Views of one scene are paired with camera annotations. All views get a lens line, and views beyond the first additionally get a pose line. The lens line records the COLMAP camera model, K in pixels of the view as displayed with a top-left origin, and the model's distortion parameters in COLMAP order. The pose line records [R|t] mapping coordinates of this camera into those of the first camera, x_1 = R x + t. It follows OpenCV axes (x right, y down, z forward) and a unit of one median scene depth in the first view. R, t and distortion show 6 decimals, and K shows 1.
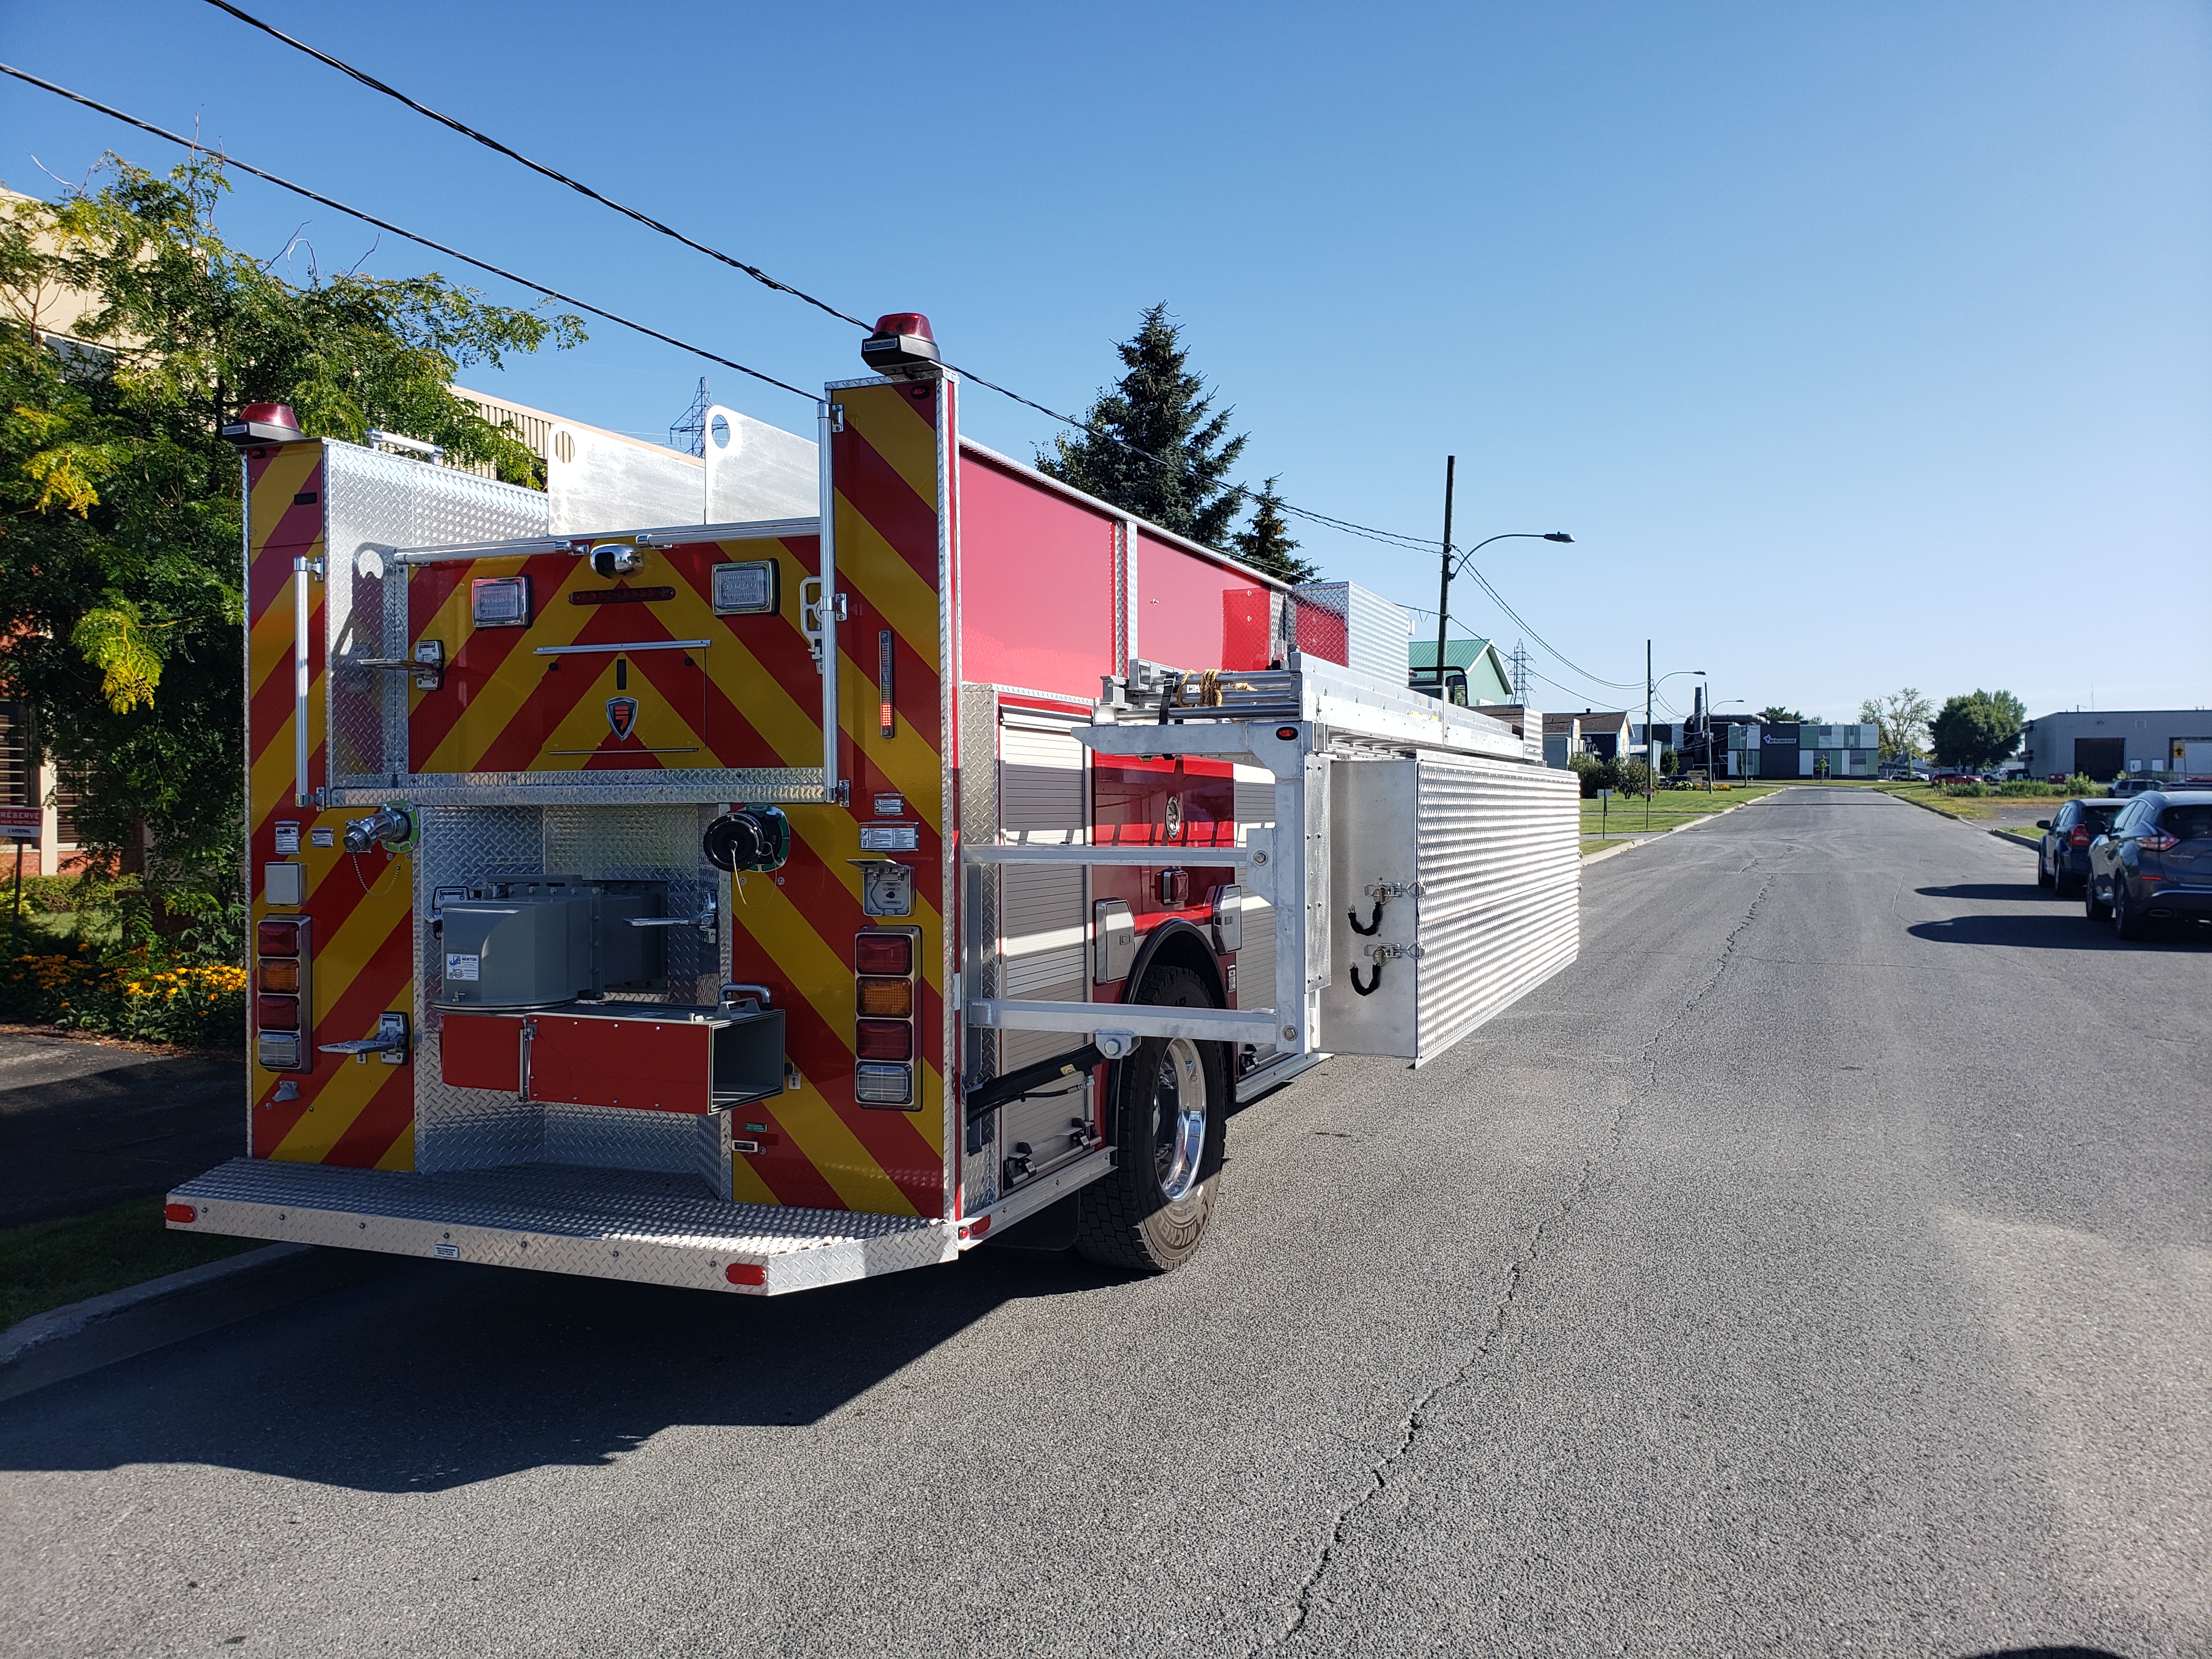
lens RADIAL K [[1758.2, 0, 1119.9], [0, 1758.2, 842.0], [0, 0, 1]] dist [0.002618, 0.004516]
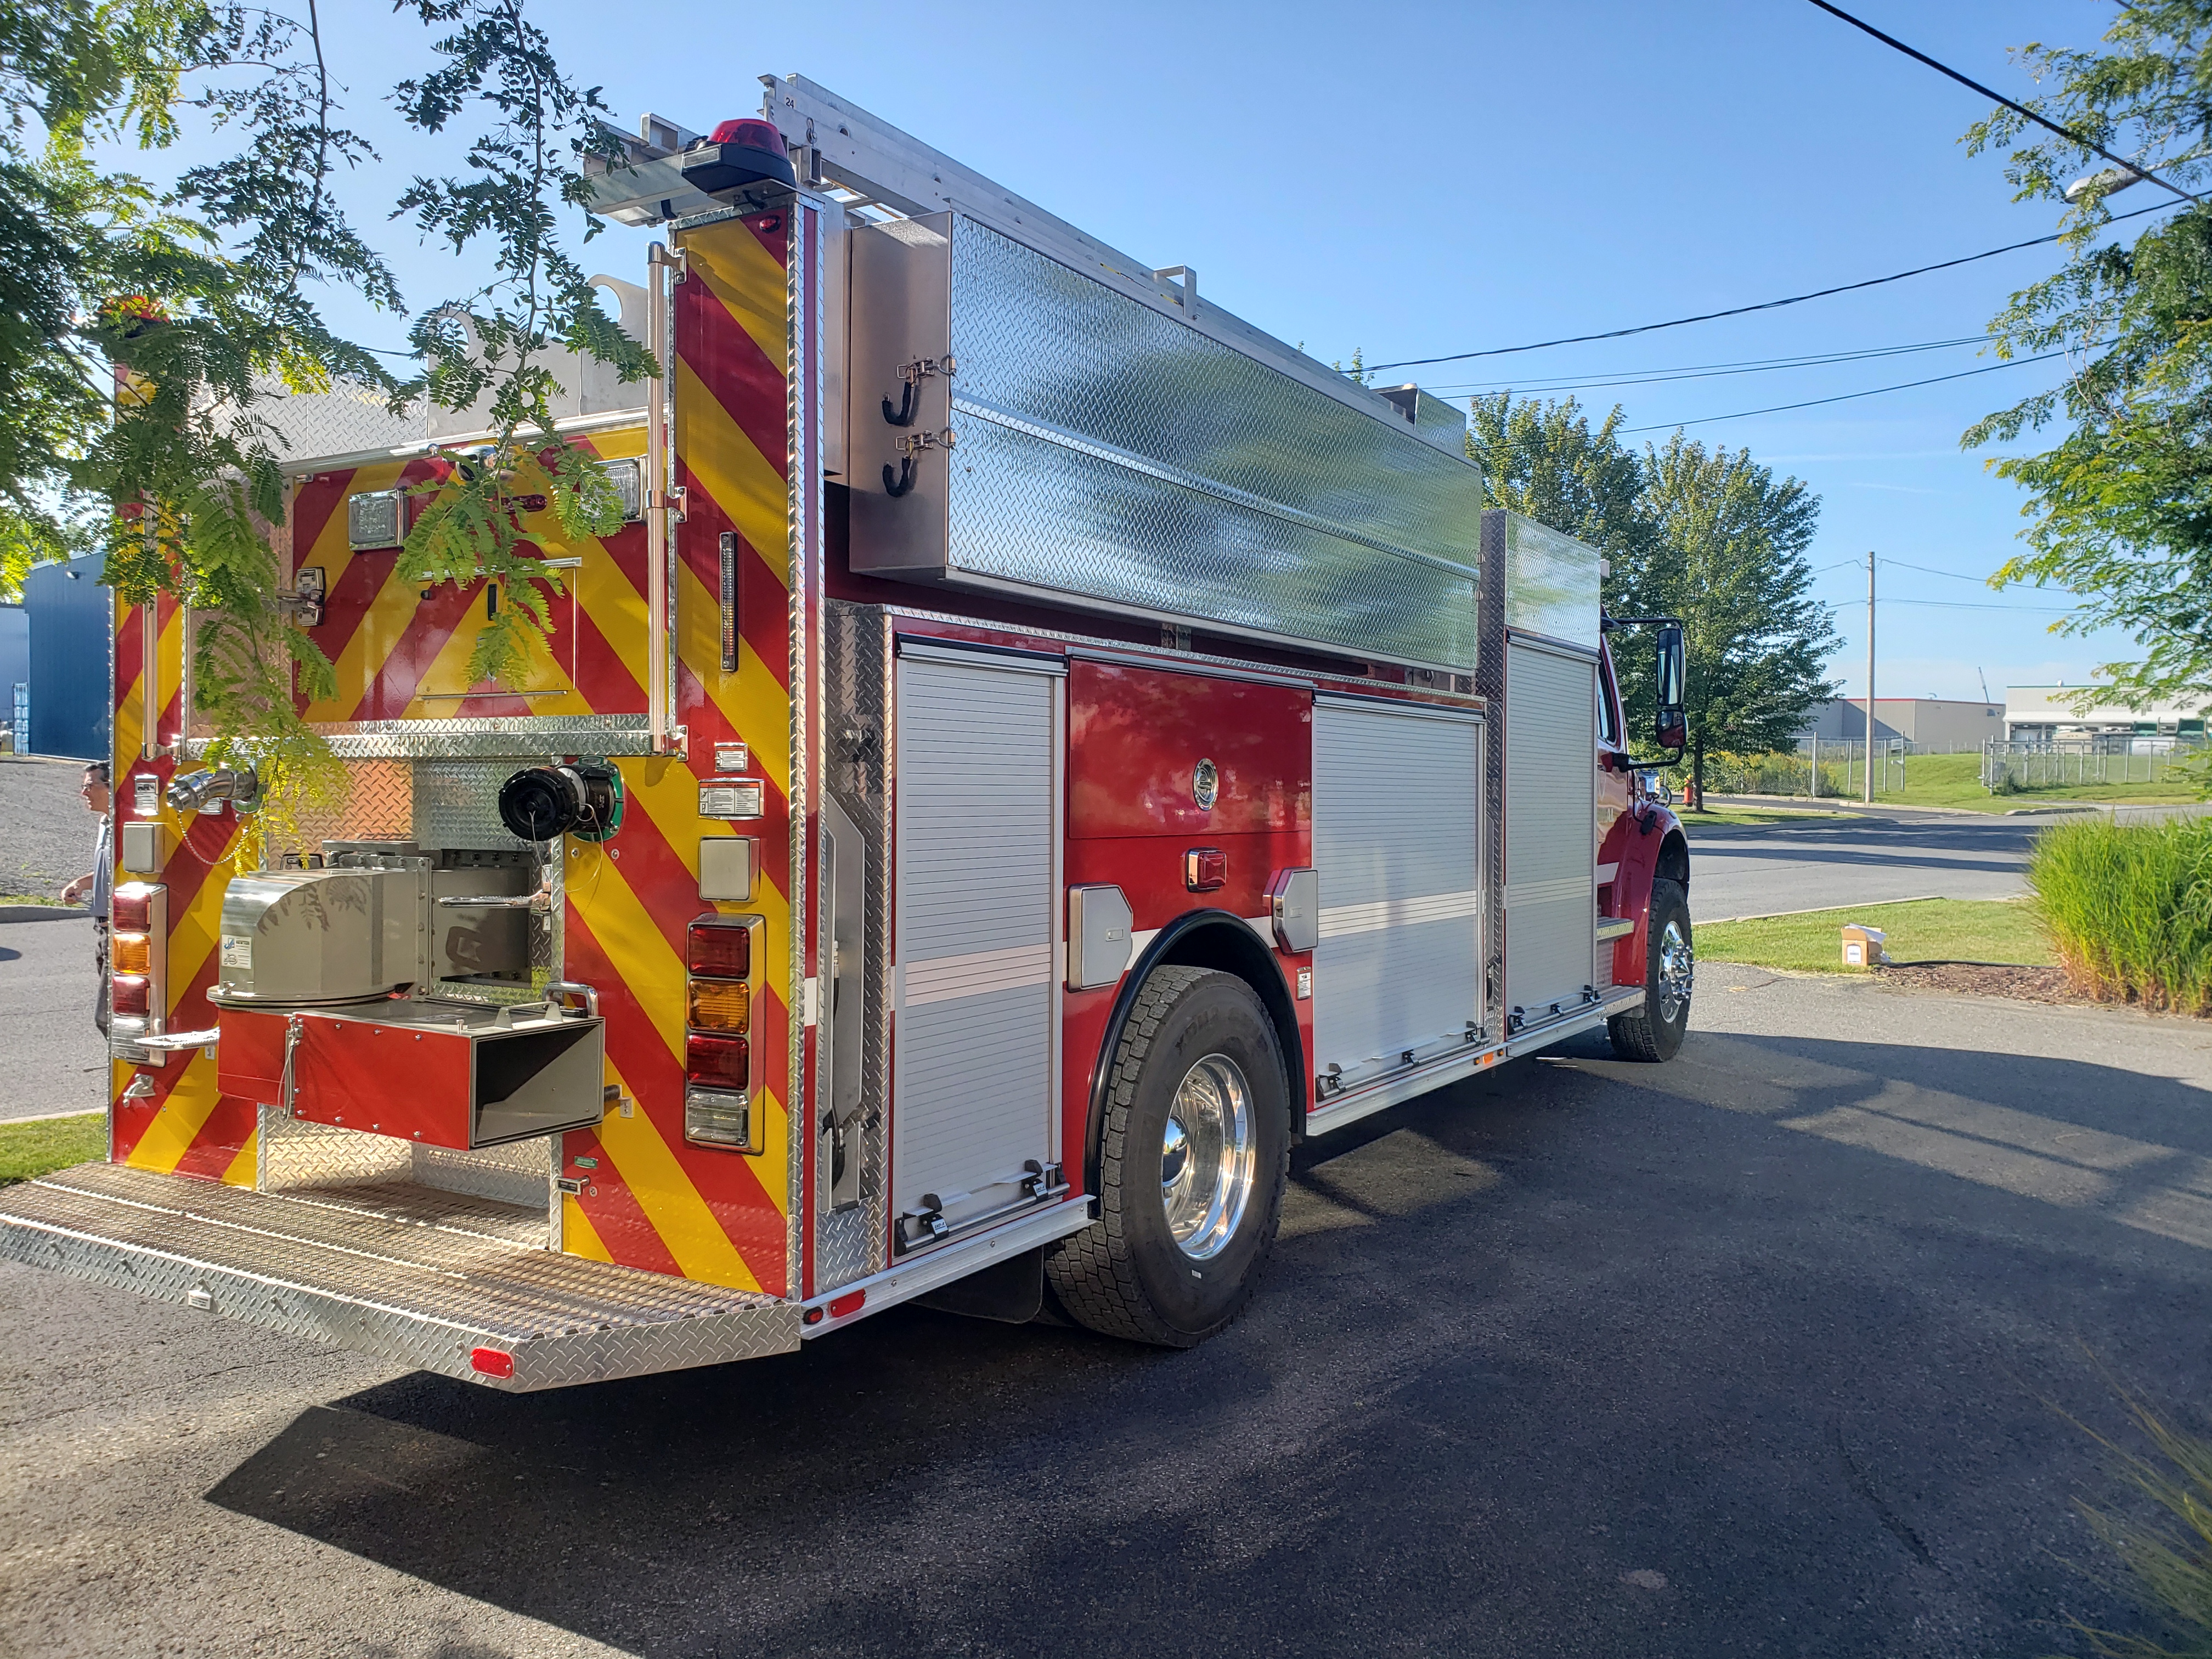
lens RADIAL K [[1758.2, 0, 1123.3], [0, 1758.2, 822.9], [0, 0, 1]] dist [0.002618, 0.004516]
pose [[0.986310, 0.013508, -0.164346, 0.141264], [-0.013290, 0.999909, 0.002429, 0.002894], [0.164364, -0.000212, 0.986400, 0.219916]]
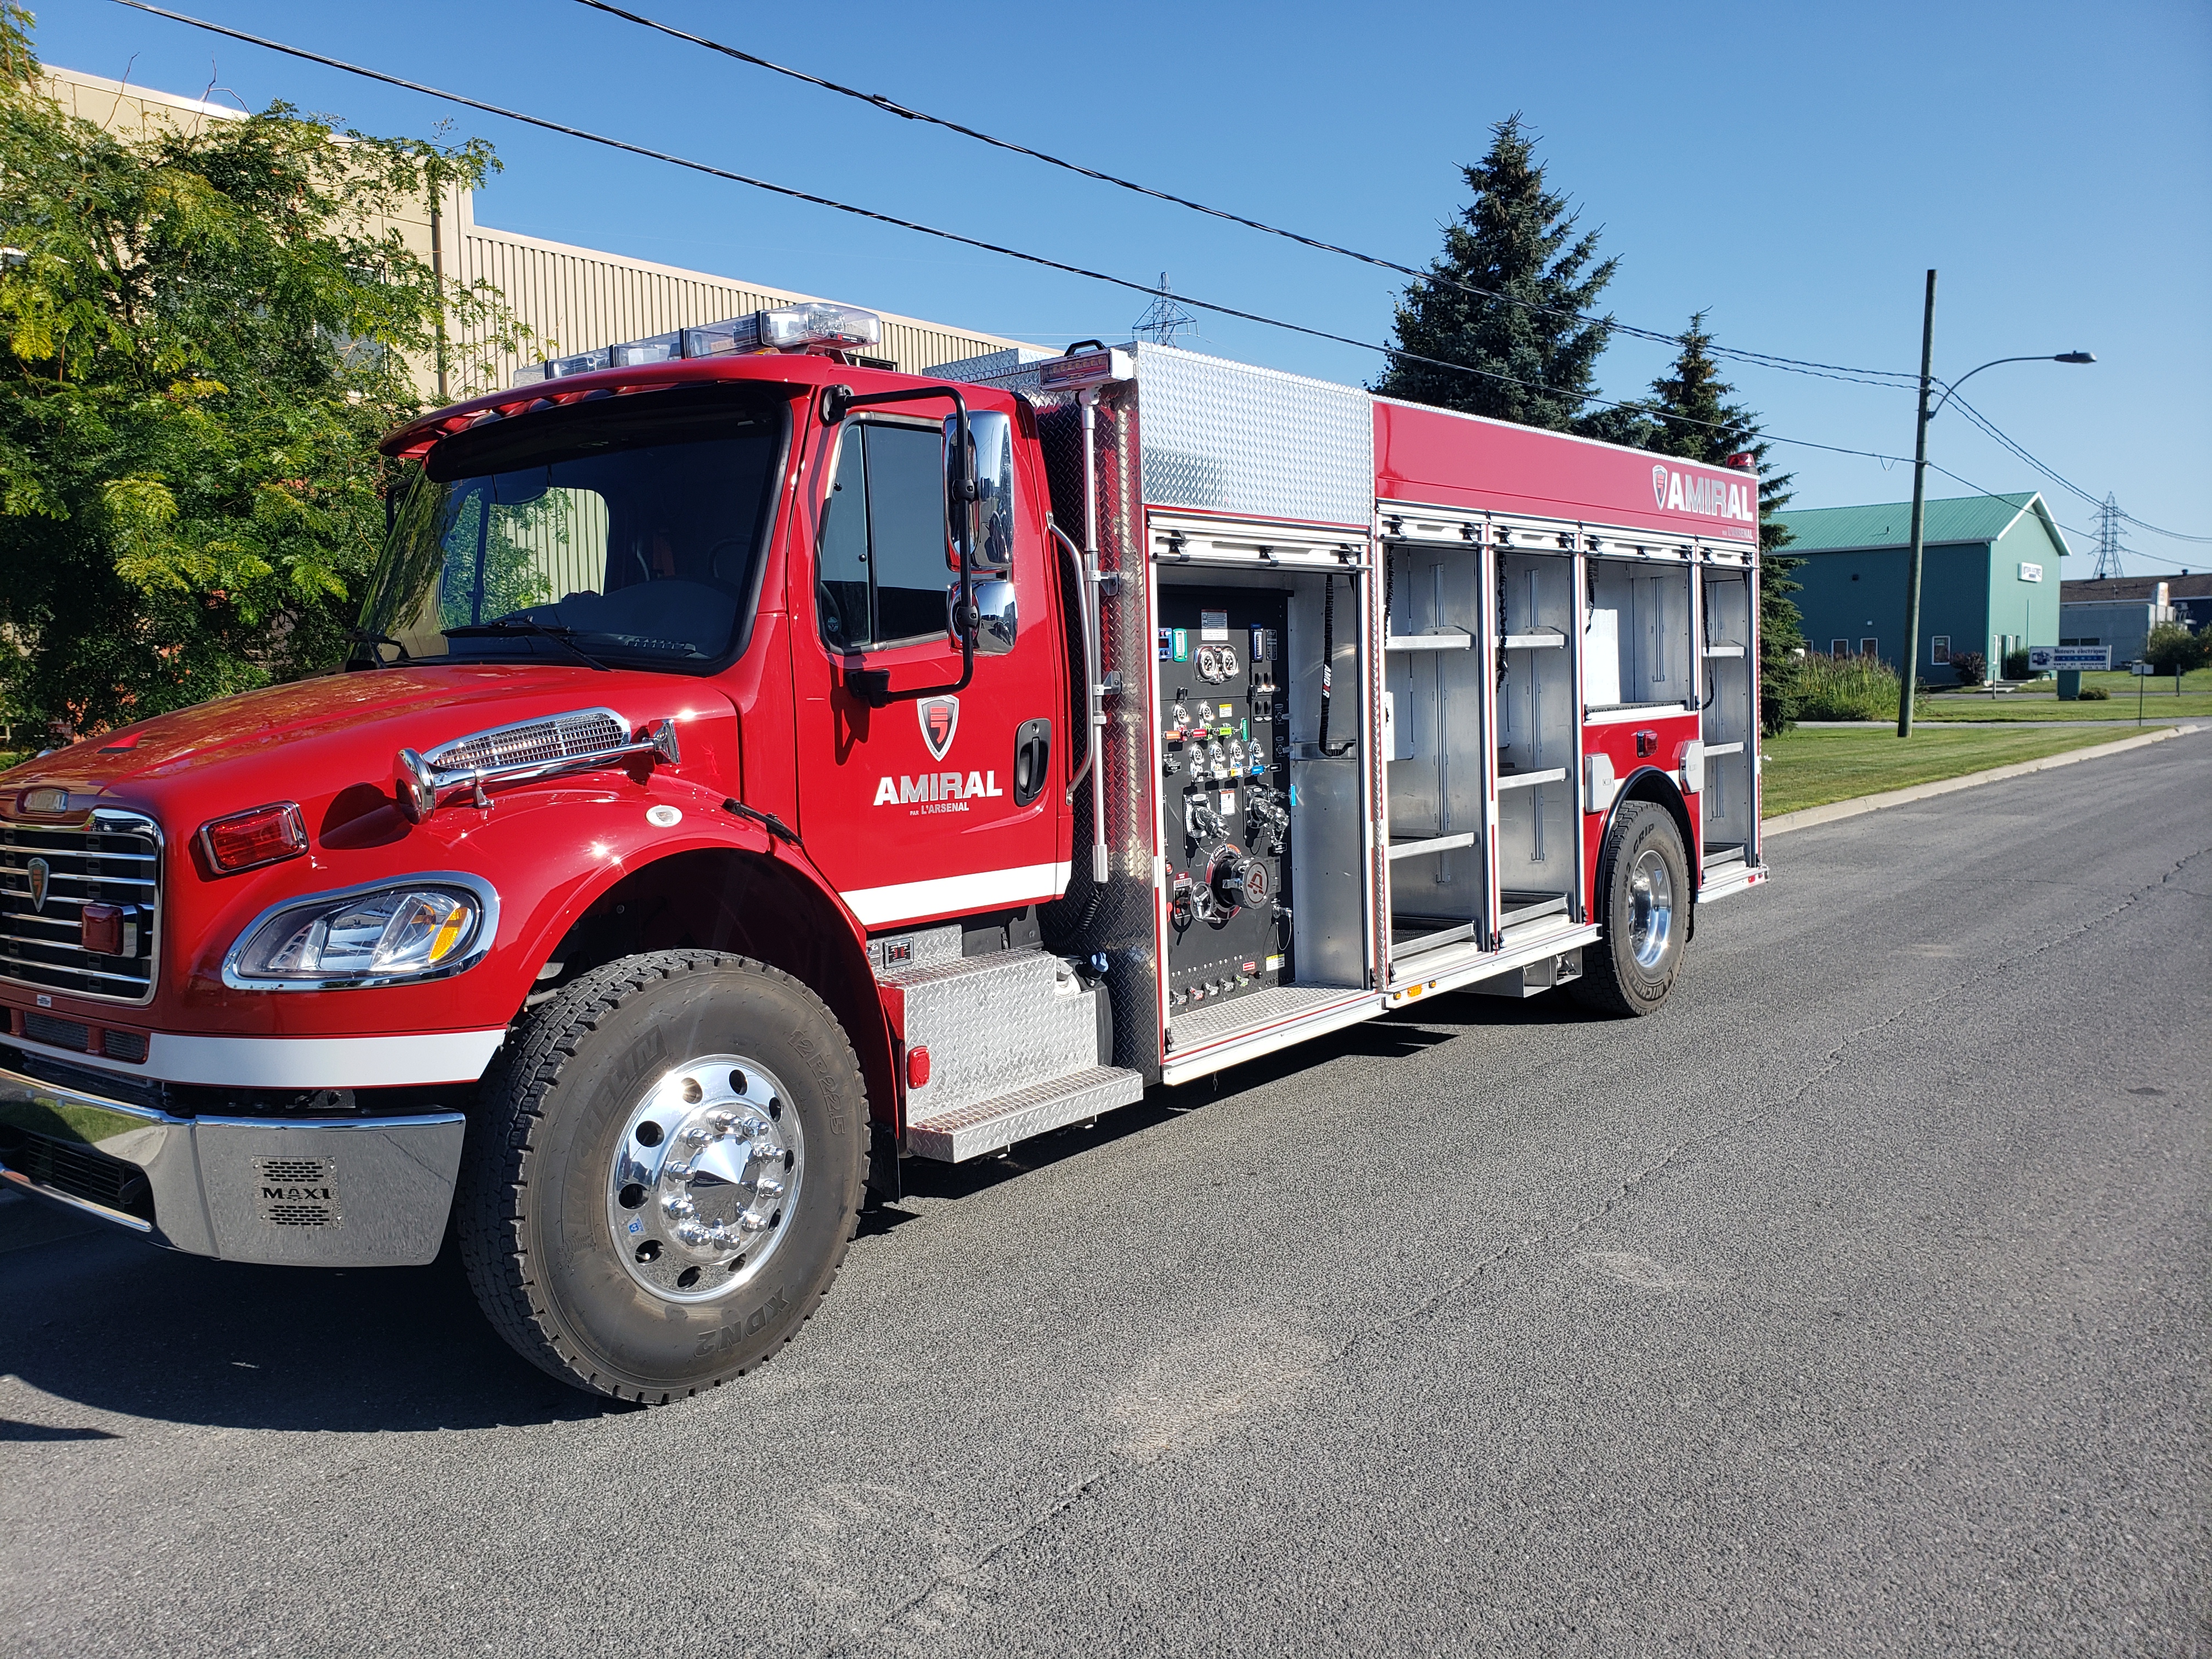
lens RADIAL K [[1758.2, 0, 1102.0], [0, 1758.2, 816.9], [0, 0, 1]] dist [0.002618, 0.004516]
pose [[0.952866, -0.000510, -0.303392, 0.456917], [0.014115, 0.998990, 0.042652, -0.007685], [0.303064, -0.044924, 0.951911, 0.505892]]
